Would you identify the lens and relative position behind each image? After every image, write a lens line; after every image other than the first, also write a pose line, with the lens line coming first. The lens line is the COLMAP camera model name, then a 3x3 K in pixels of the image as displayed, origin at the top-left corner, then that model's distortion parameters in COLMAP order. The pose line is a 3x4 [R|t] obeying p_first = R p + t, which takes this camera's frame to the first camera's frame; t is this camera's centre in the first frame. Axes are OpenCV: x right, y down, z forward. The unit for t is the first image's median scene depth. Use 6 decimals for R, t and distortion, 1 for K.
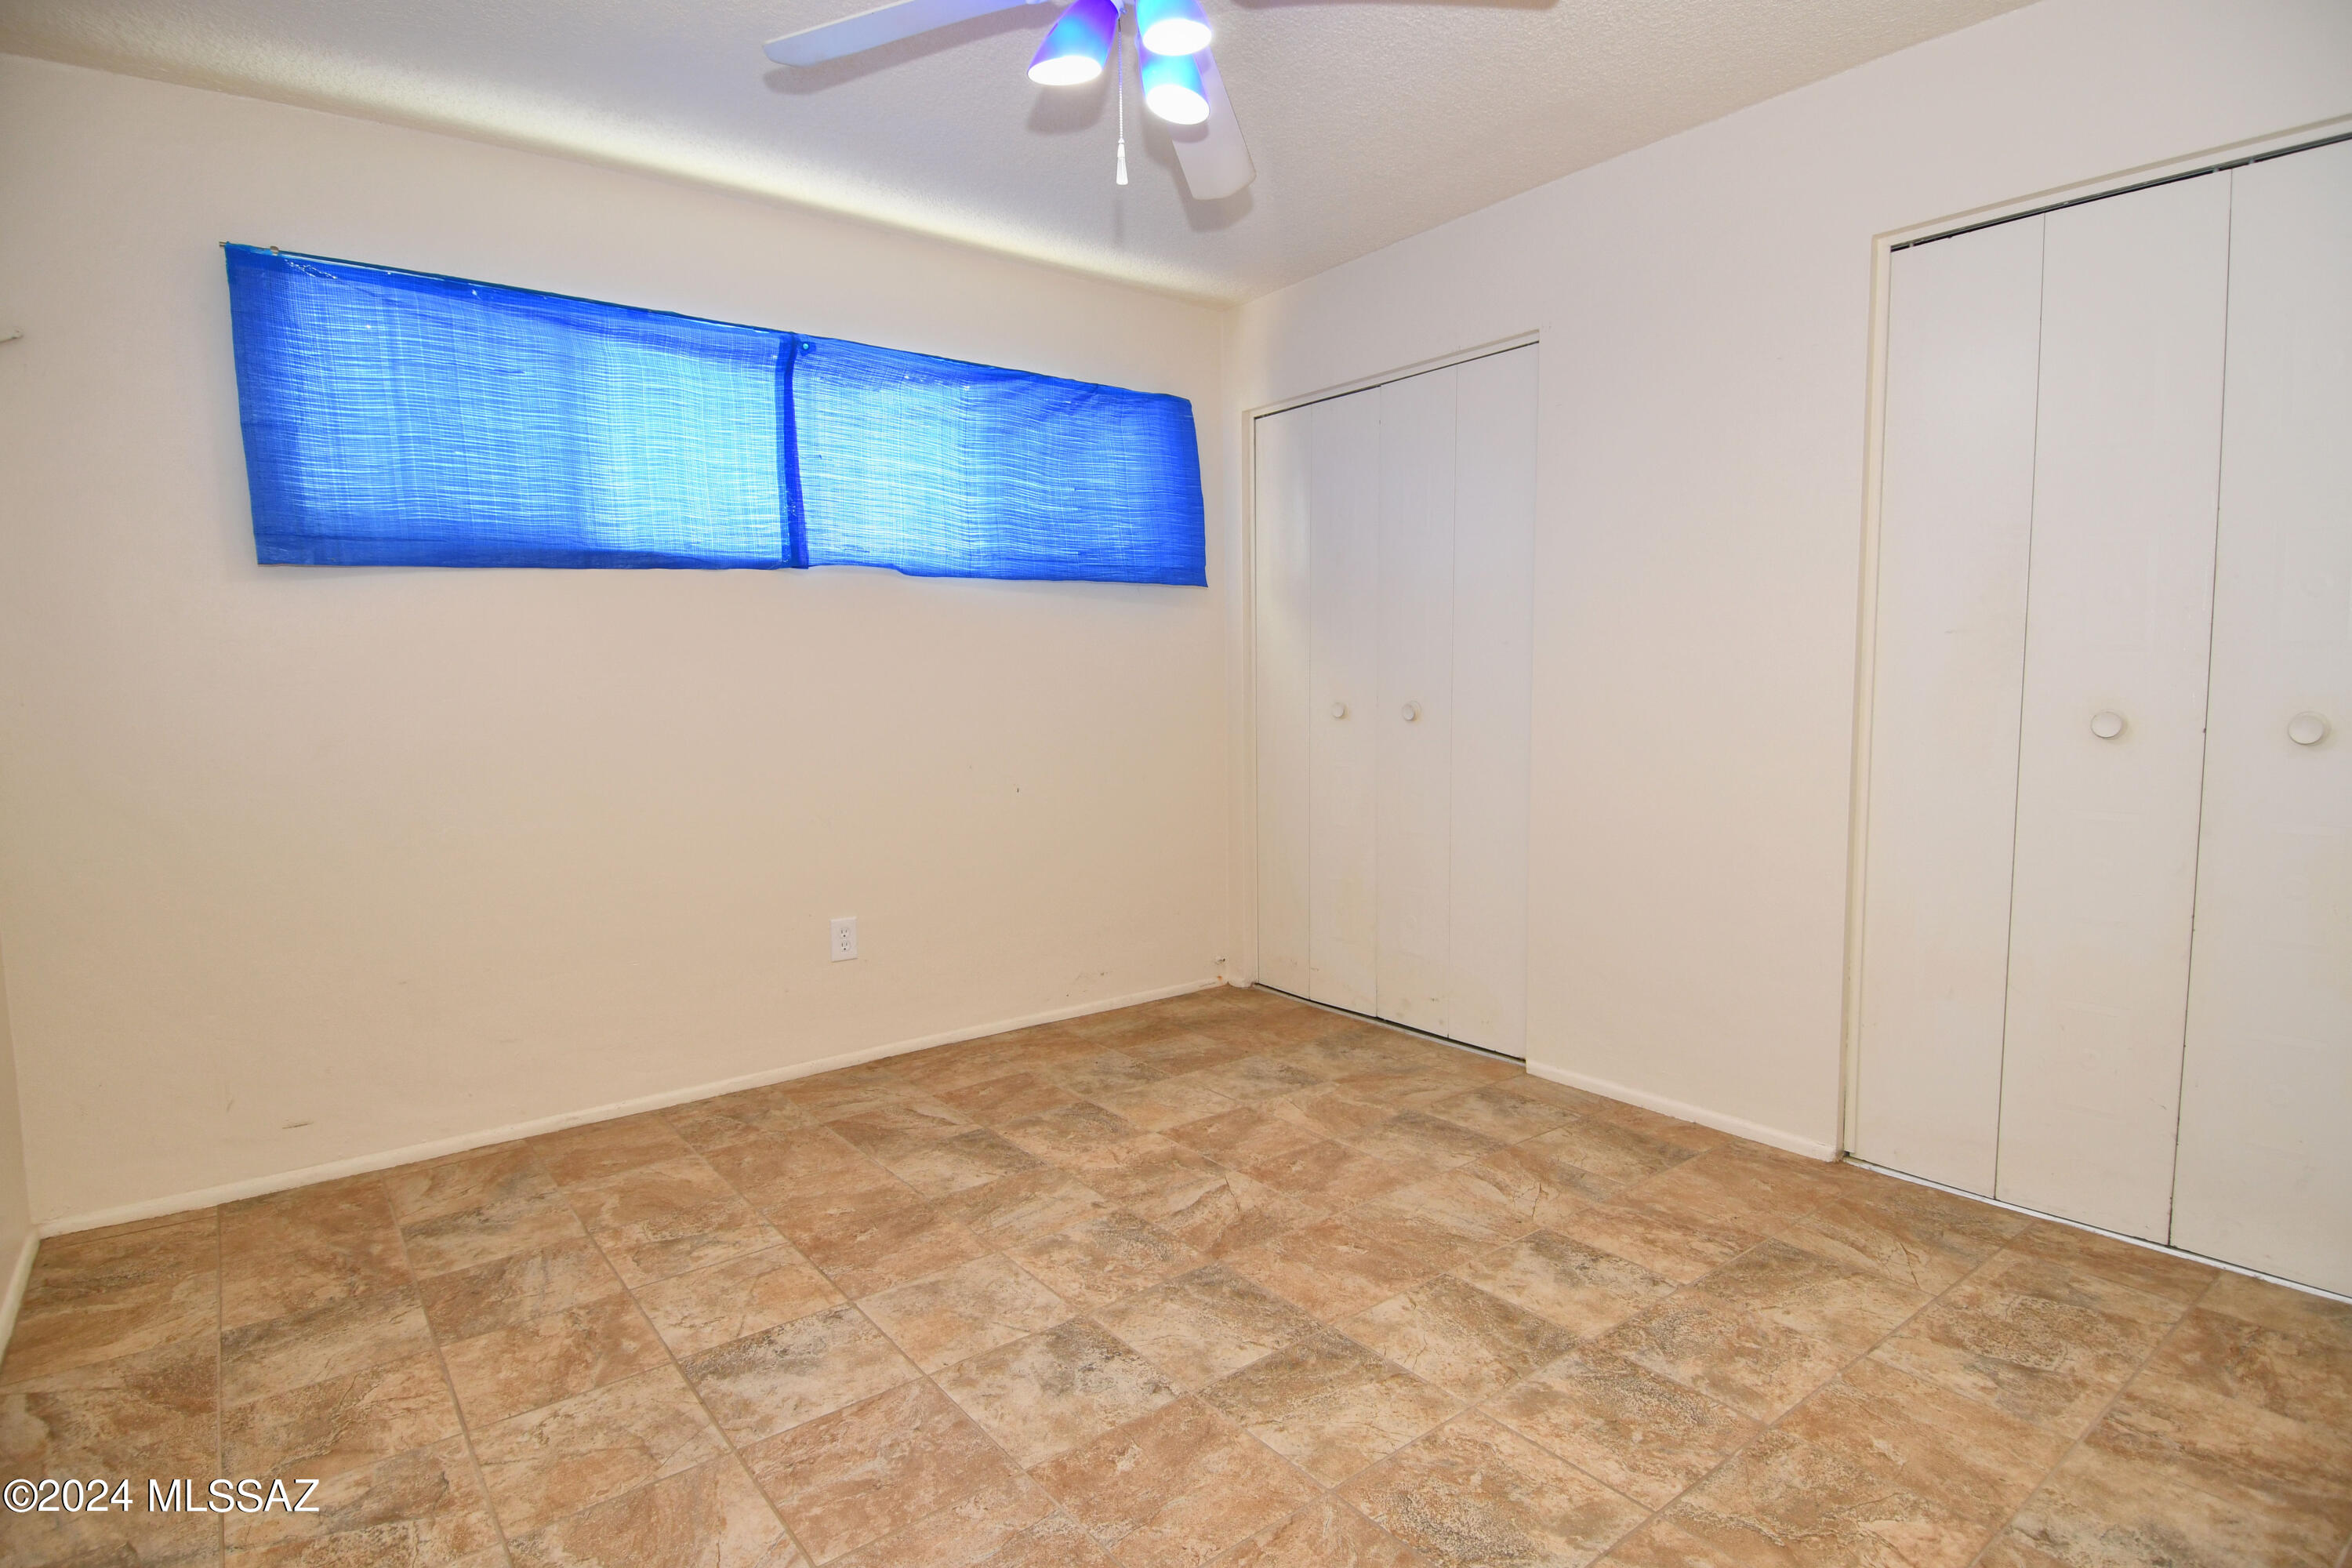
lens RADIAL K [[1233.4, 0, 1153.0], [0, 1233.4, 784.7], [0, 0, 1]] dist [0.045000, -0.013238]
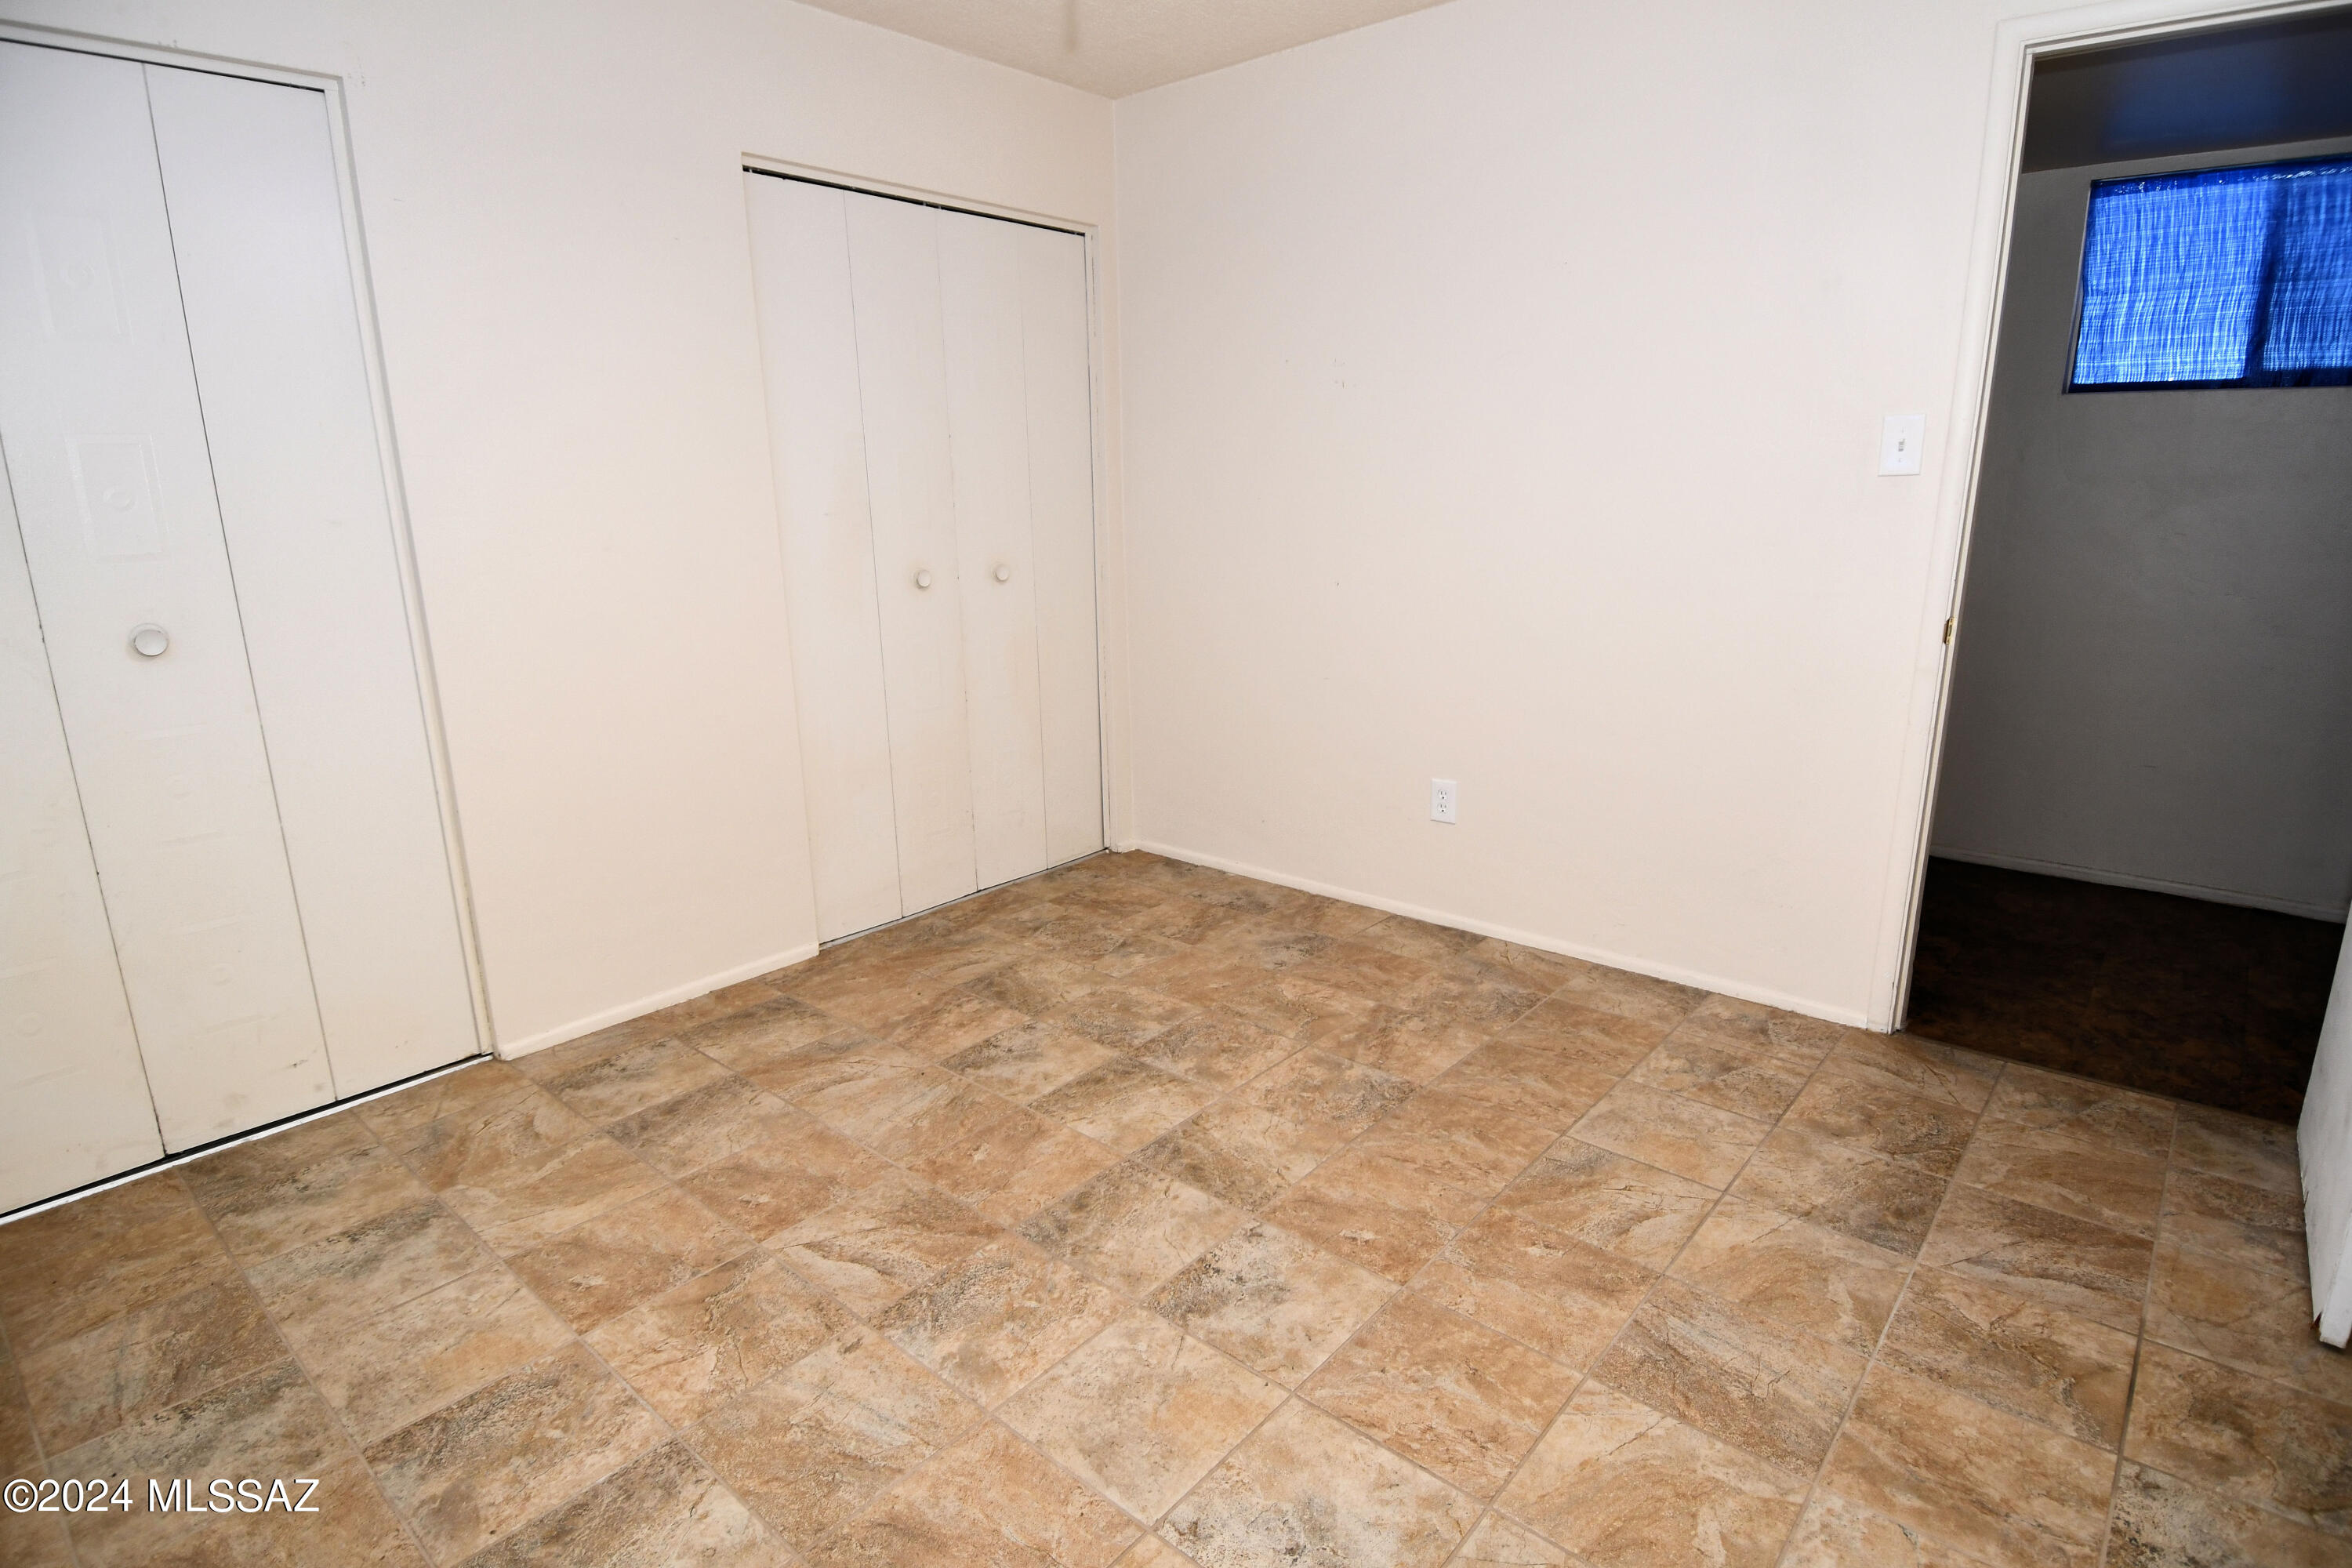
lens RADIAL K [[1233.4, 0, 1171.4], [0, 1233.4, 780.6], [0, 0, 1]] dist [0.045000, -0.013238]
pose [[-0.216731, -0.212390, 0.952847, -0.814889], [0.099724, 0.966124, 0.238032, -0.150111], [-0.971125, 0.146611, -0.188208, 1.054183]]
